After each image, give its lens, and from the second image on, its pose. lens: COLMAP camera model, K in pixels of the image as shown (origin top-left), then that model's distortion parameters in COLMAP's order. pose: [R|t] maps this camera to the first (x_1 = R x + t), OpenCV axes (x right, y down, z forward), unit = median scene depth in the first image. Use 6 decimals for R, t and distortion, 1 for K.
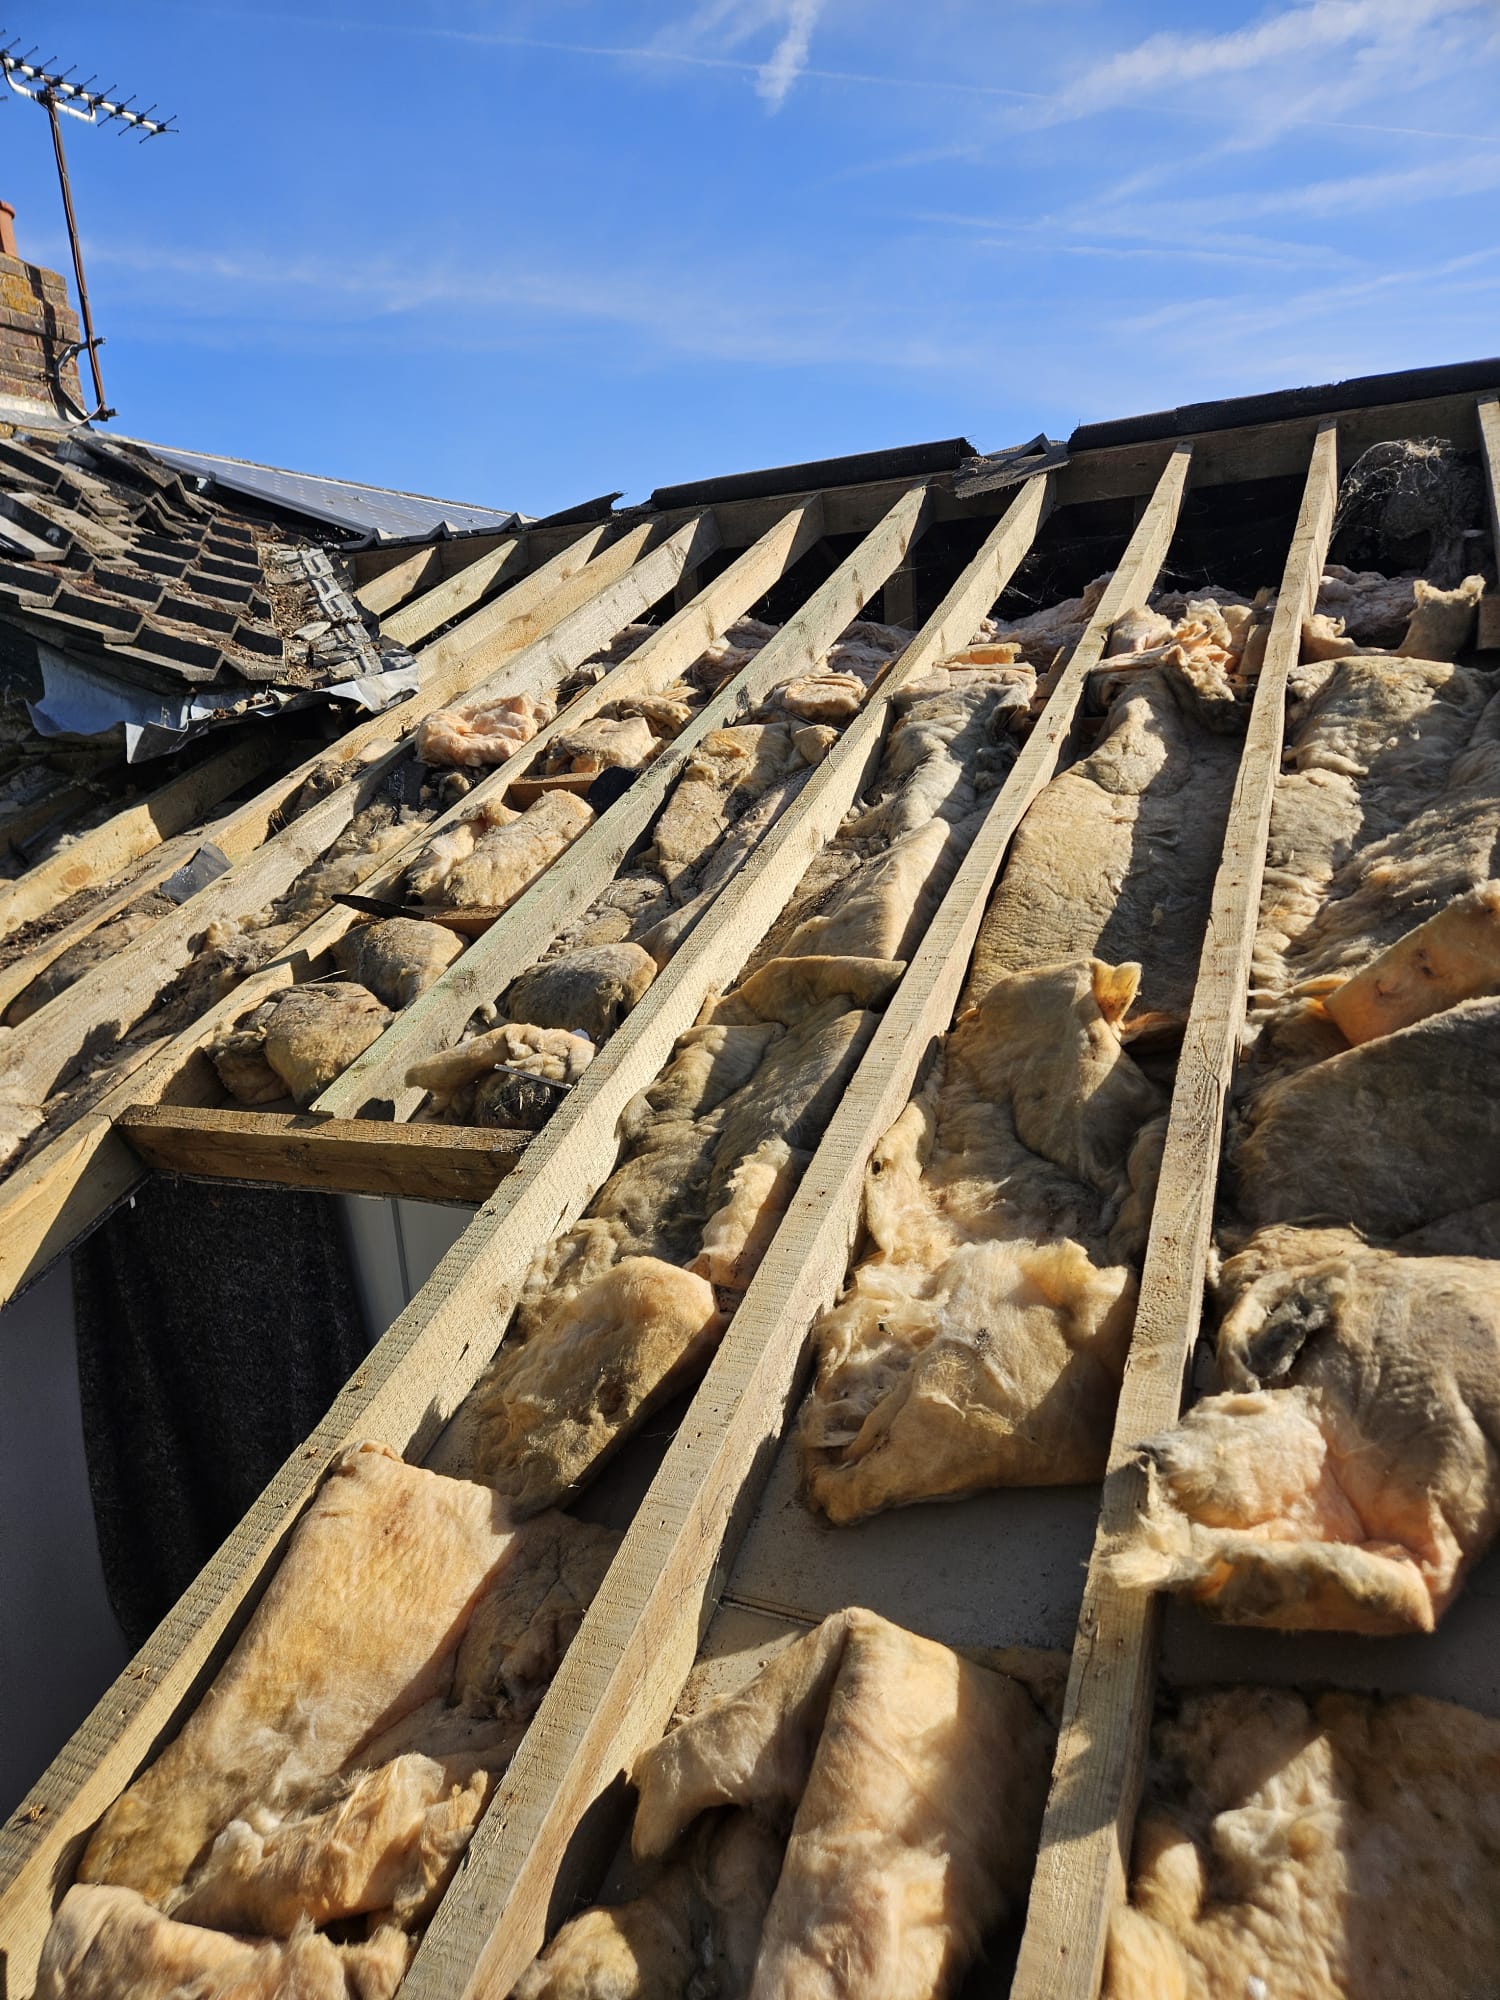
lens RADIAL K [[1342.5, 0, 737.8], [0, 1342.5, 999.3], [0, 0, 1]] dist [0.092485, -0.092093]
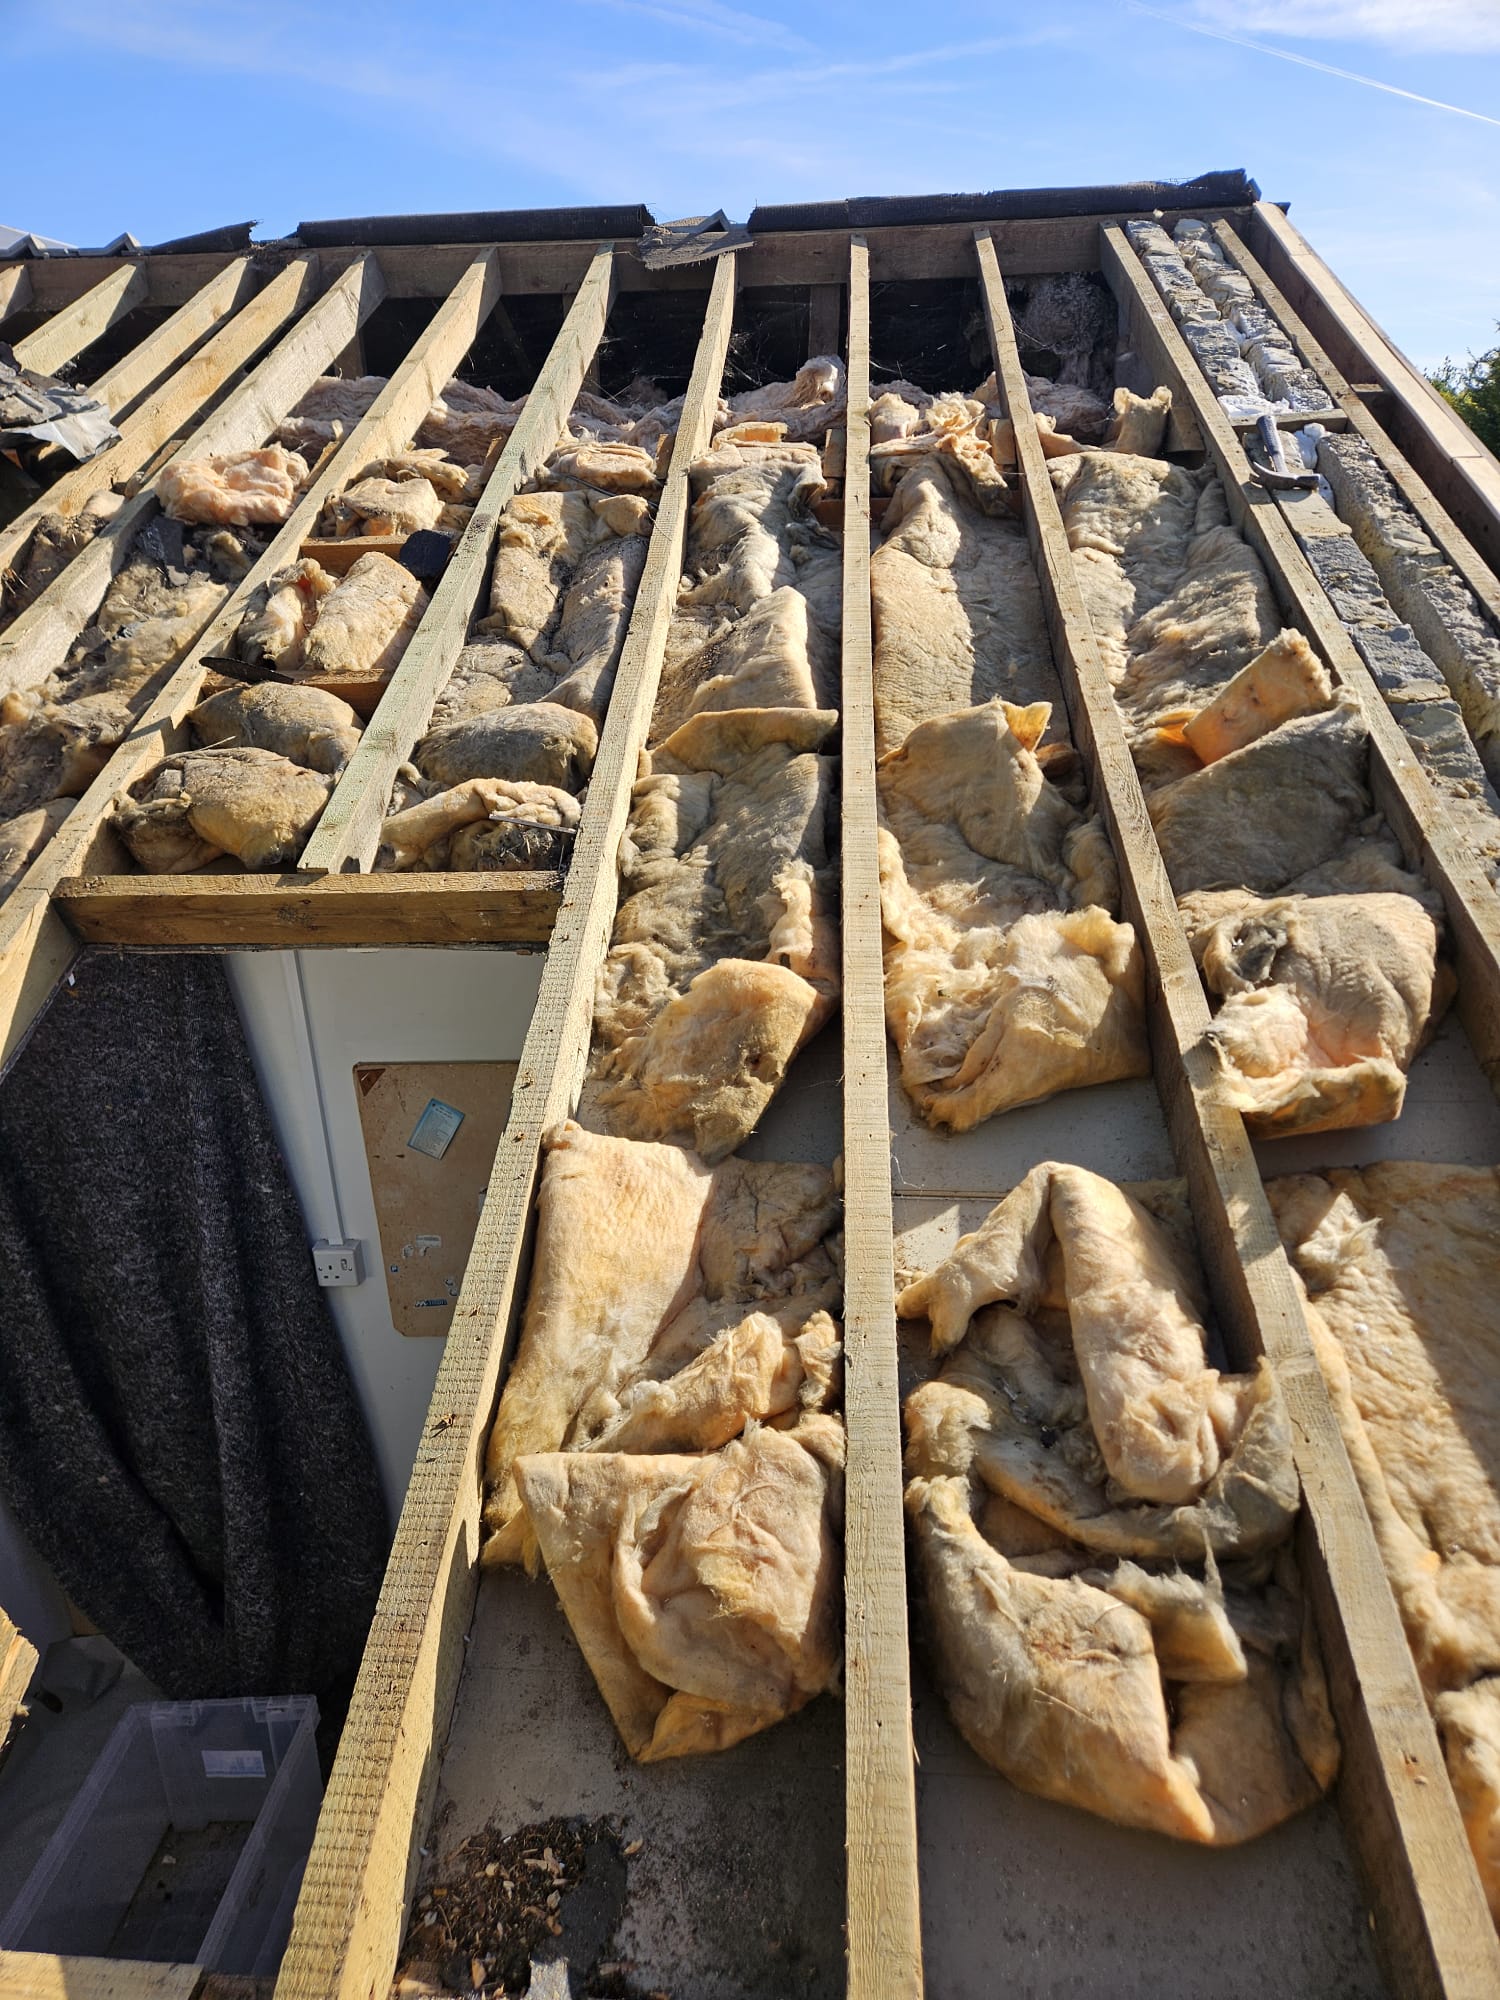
lens RADIAL K [[1342.5, 0, 737.8], [0, 1342.5, 999.3], [0, 0, 1]] dist [0.092485, -0.092093]
pose [[0.935217, -0.088258, 0.342899, -0.349560], [0.039089, 0.988252, 0.147752, 0.039923], [-0.351911, -0.124777, 0.927680, -0.065150]]
